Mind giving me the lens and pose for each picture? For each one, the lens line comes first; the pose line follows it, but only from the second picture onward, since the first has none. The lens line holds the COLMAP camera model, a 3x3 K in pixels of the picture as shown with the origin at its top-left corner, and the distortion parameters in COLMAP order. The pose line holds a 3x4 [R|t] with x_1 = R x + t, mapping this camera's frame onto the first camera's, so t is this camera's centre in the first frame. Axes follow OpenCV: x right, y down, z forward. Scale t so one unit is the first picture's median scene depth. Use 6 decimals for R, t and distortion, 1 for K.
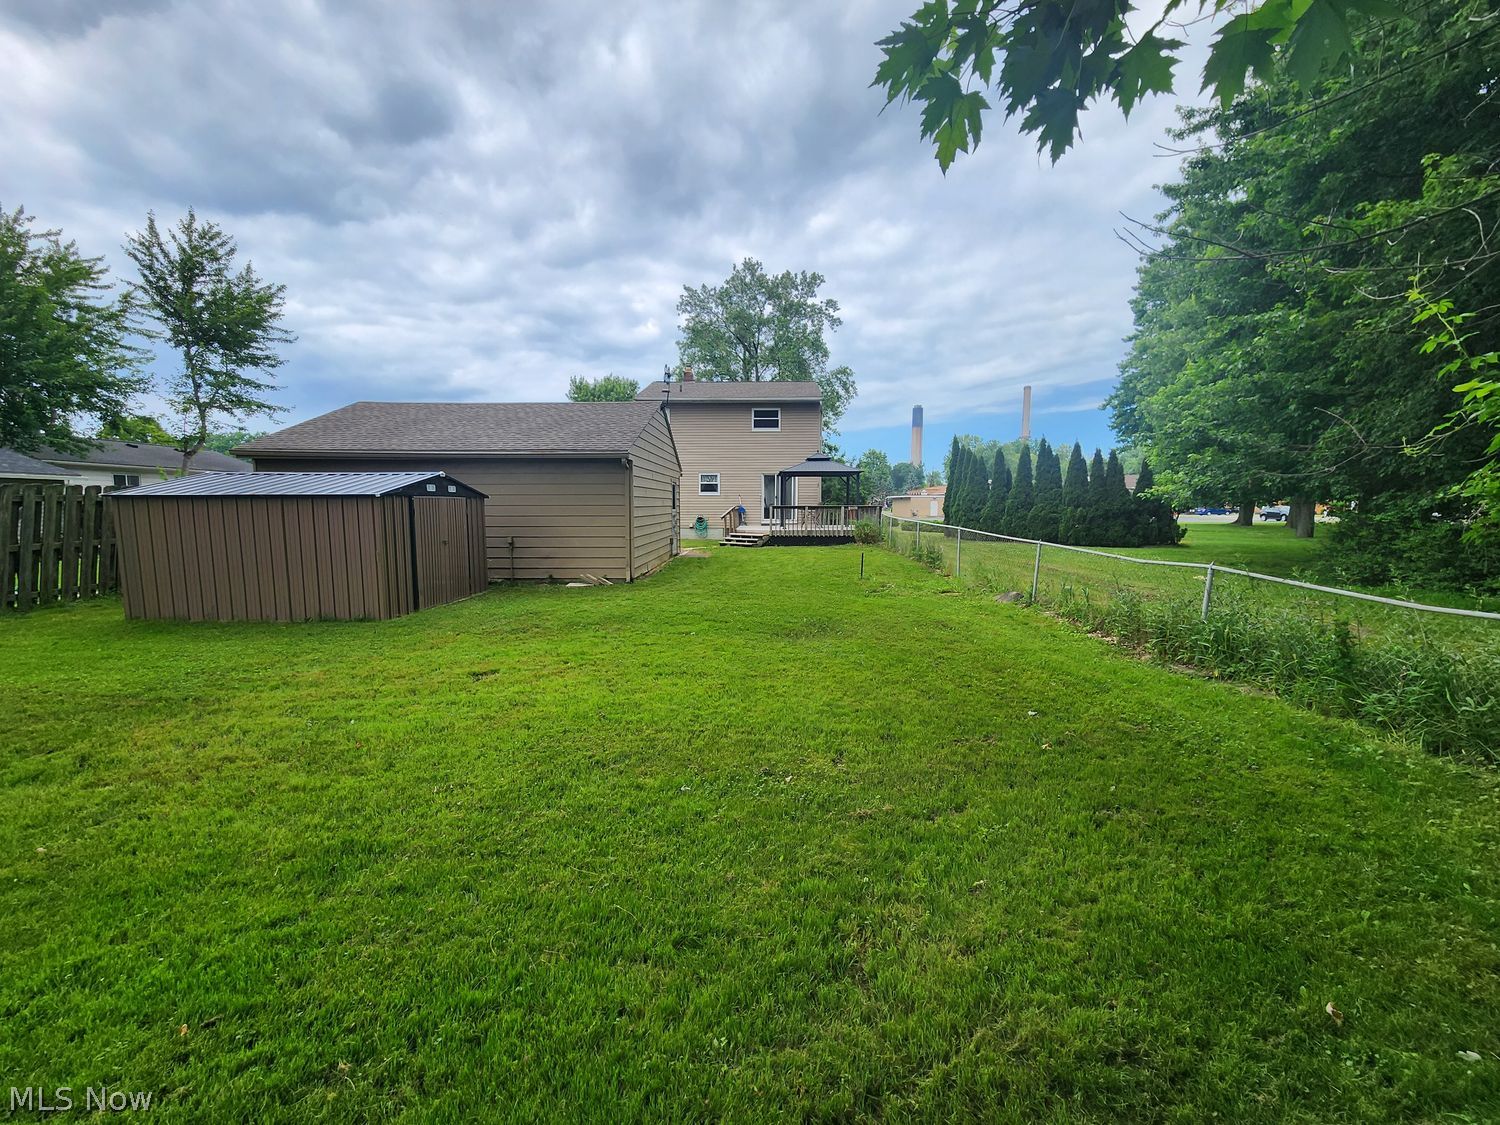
lens RADIAL K [[615.3, 0, 746.6], [0, 615.3, 566.9], [0, 0, 1]] dist [0.003090, -0.000068]
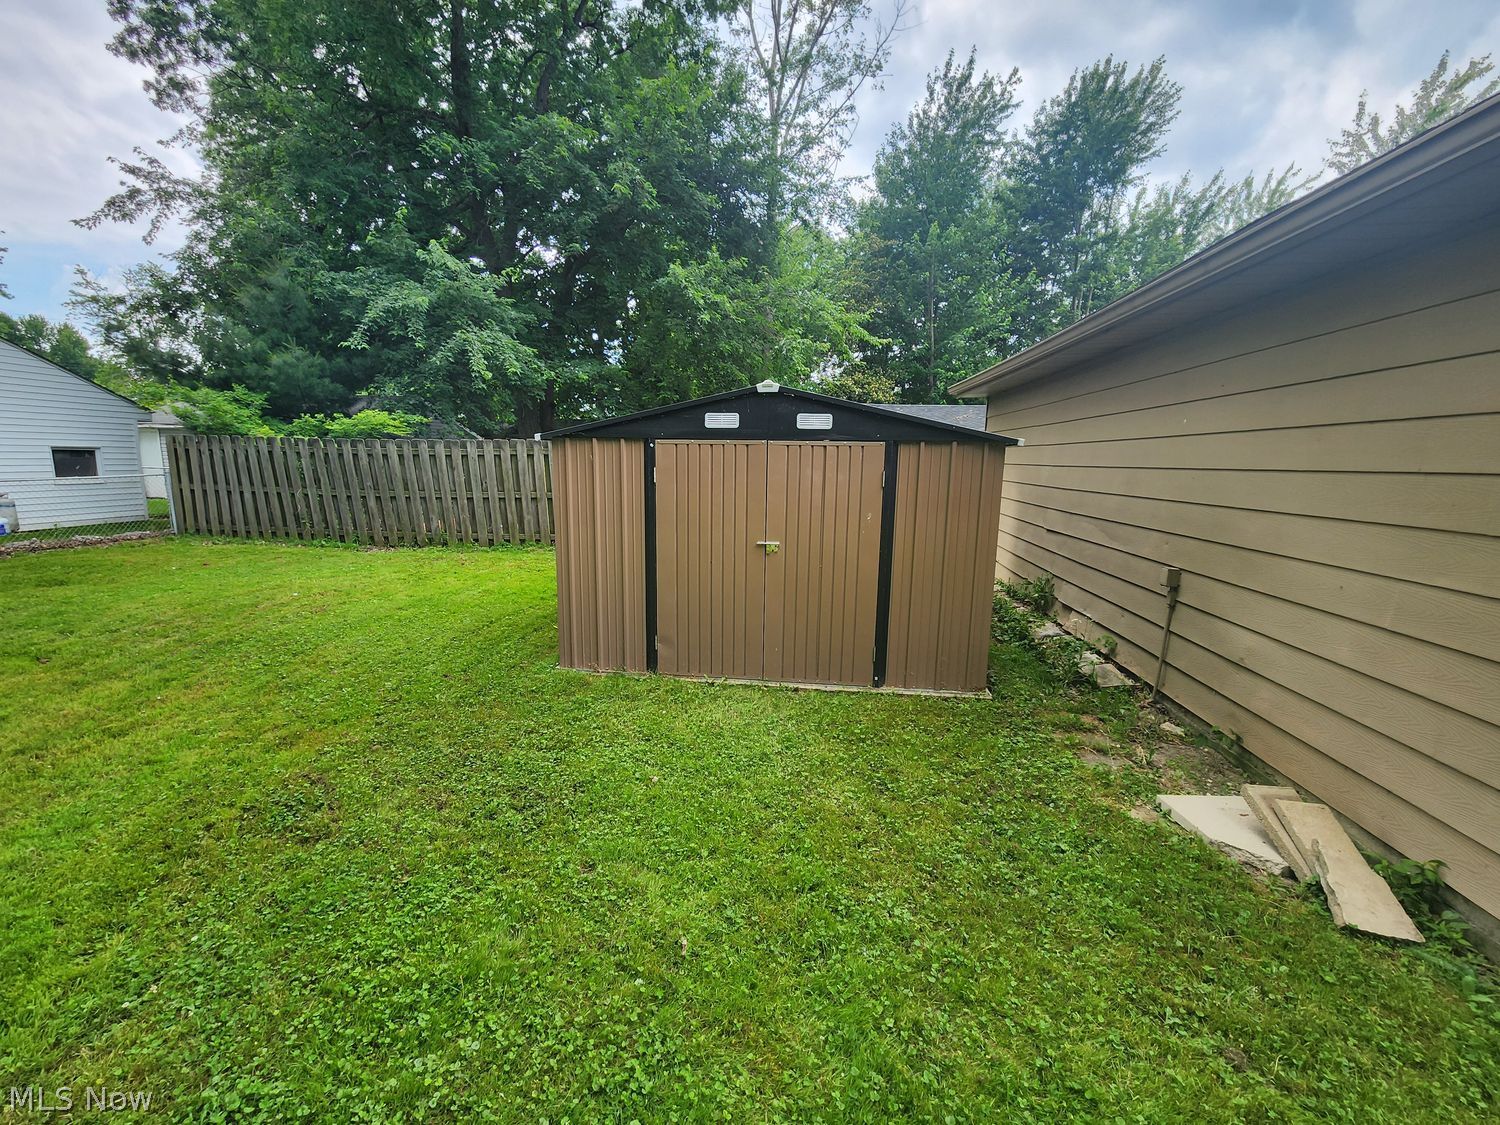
lens RADIAL K [[615.3, 0, 746.6], [0, 615.3, 566.9], [0, 0, 1]] dist [0.003090, -0.000068]
pose [[-0.082278, 0.171391, -0.981761, -0.048631], [-0.114485, 0.976955, 0.180147, -0.081036], [0.990012, 0.127219, -0.060760, 0.796030]]
